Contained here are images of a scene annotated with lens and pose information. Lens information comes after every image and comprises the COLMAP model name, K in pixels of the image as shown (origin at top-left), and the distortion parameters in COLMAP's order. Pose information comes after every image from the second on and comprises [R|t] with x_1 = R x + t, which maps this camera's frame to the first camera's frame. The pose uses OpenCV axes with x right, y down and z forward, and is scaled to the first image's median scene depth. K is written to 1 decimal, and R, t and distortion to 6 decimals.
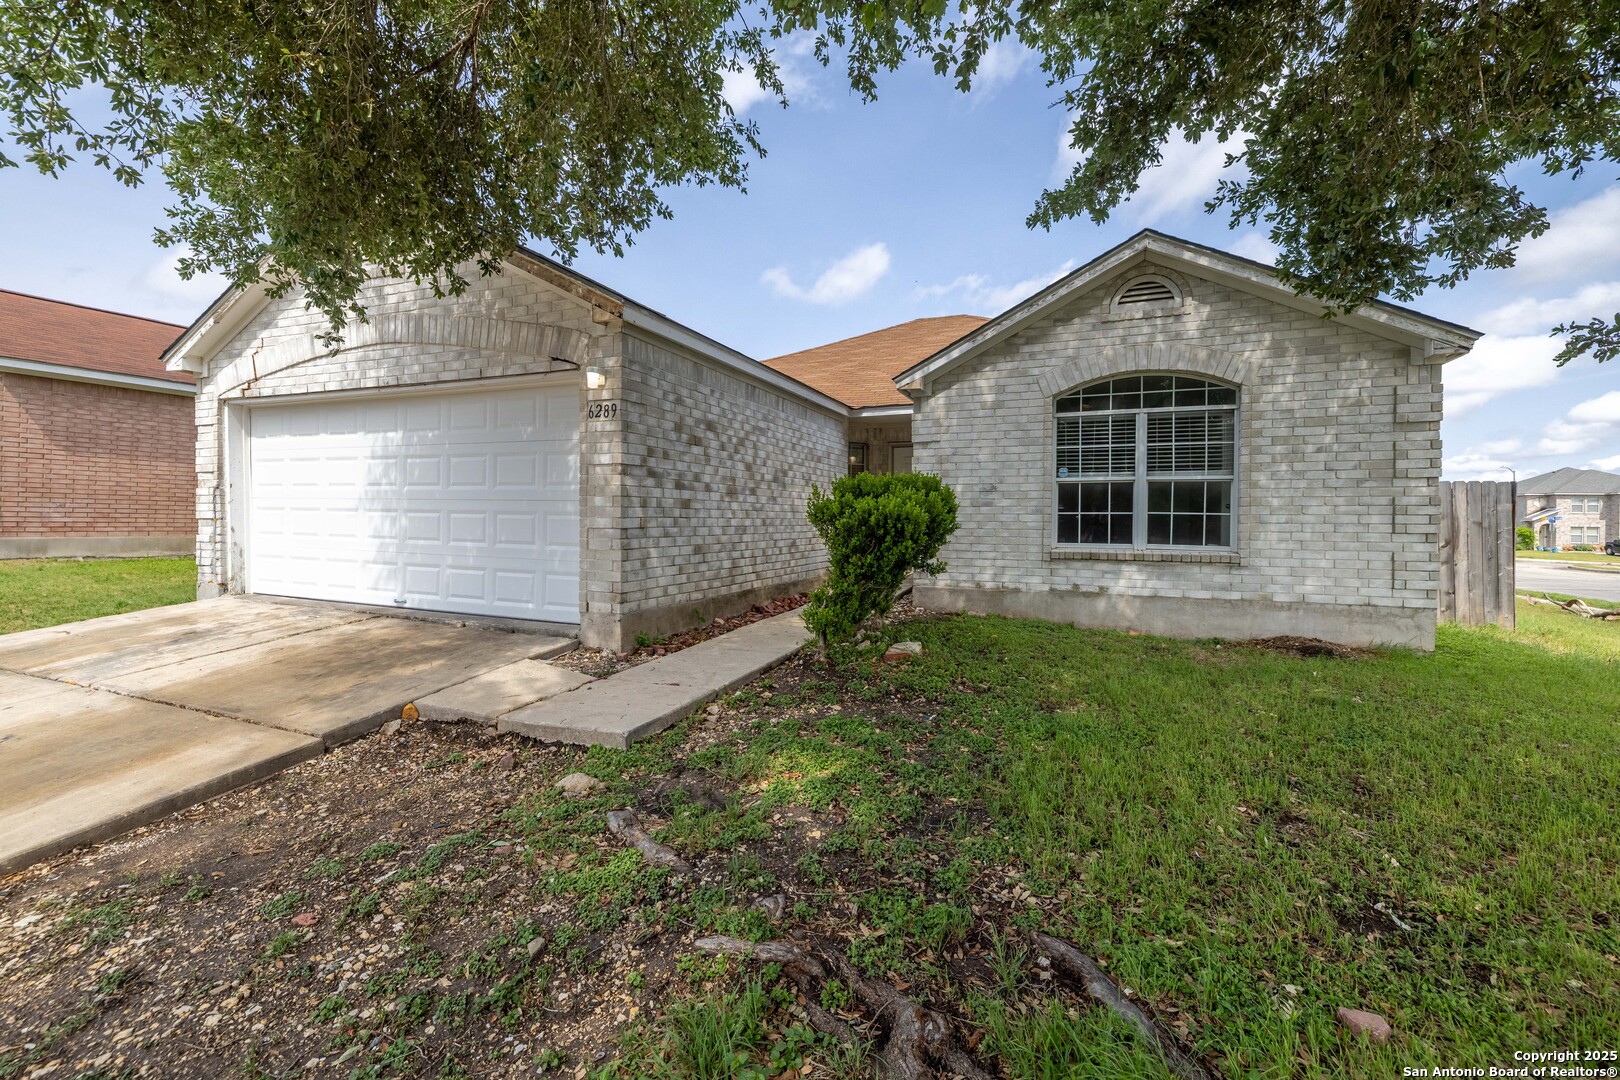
lens RADIAL K [[617.9, 0, 808.8], [0, 617.9, 497.1], [0, 0, 1]] dist [-0.000552, -0.000109]
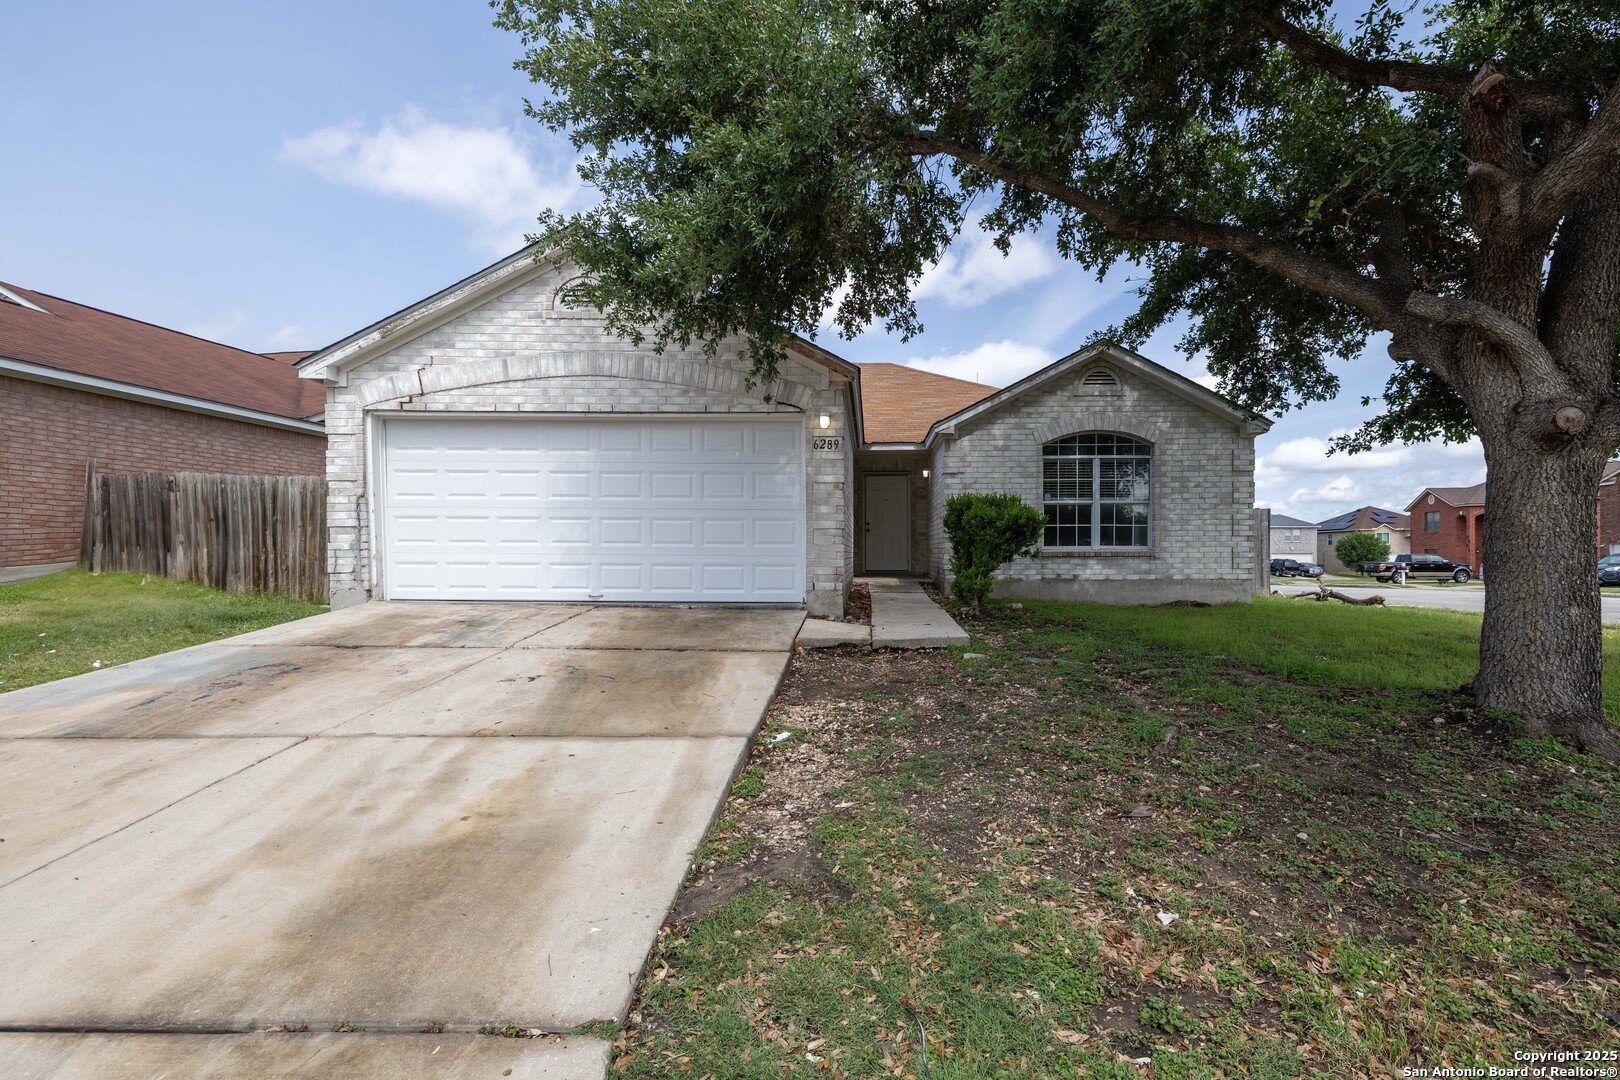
lens RADIAL K [[686.6, 0, 808.5], [0, 686.6, 527.5], [0, 0, 1]] dist [0.000253, 0.000065]
pose [[0.942128, 0.004598, 0.335222, -0.692992], [-0.003294, 0.999985, -0.004459, 0.042190], [-0.335237, 0.003096, 0.942129, -0.341890]]
